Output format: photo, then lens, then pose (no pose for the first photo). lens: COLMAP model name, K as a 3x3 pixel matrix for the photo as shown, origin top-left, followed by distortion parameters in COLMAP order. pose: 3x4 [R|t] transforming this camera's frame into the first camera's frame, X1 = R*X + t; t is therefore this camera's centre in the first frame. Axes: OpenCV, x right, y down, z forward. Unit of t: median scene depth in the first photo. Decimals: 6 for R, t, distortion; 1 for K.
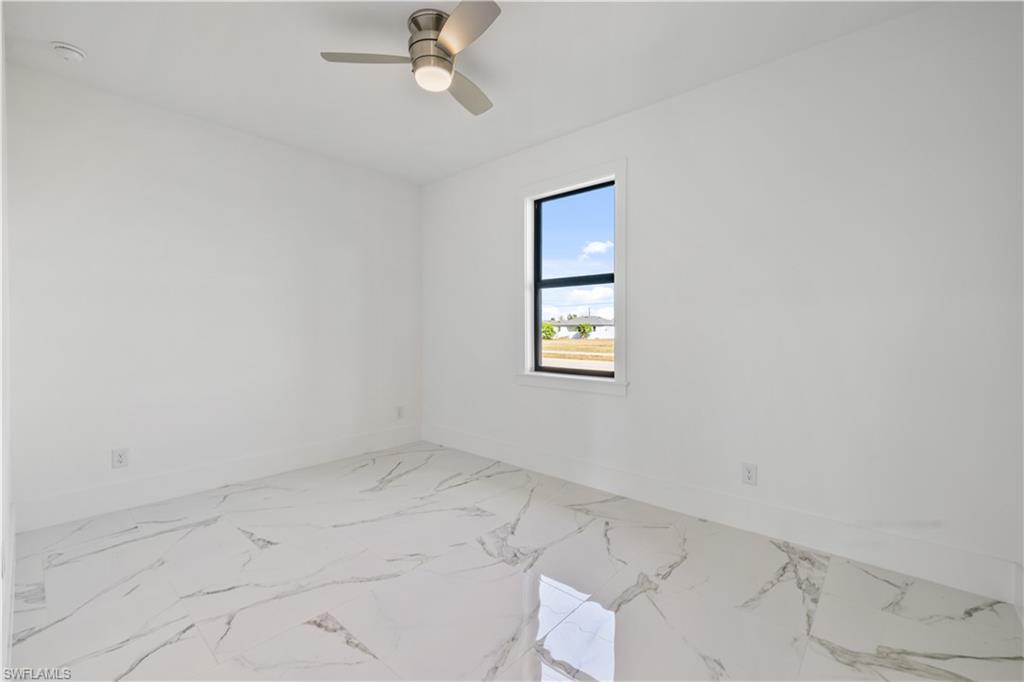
lens RADIAL K [[427.4, 0, 515.4], [0, 427.4, 341.2], [0, 0, 1]] dist [-0.001722, 0.000651]
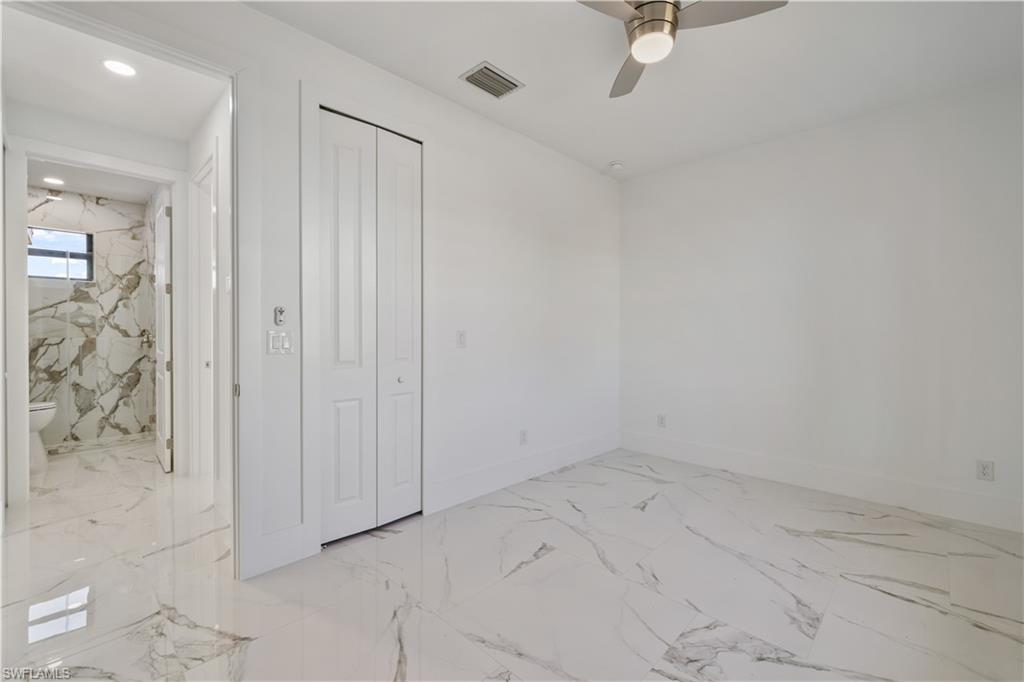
lens RADIAL K [[427.4, 0, 521.9], [0, 427.4, 338.0], [0, 0, 1]] dist [-0.001722, 0.000651]
pose [[-0.023859, 0.013503, -0.999624, 0.579456], [-0.029506, 0.999464, 0.014205, -0.011044], [0.999280, 0.029833, -0.023448, 0.624428]]
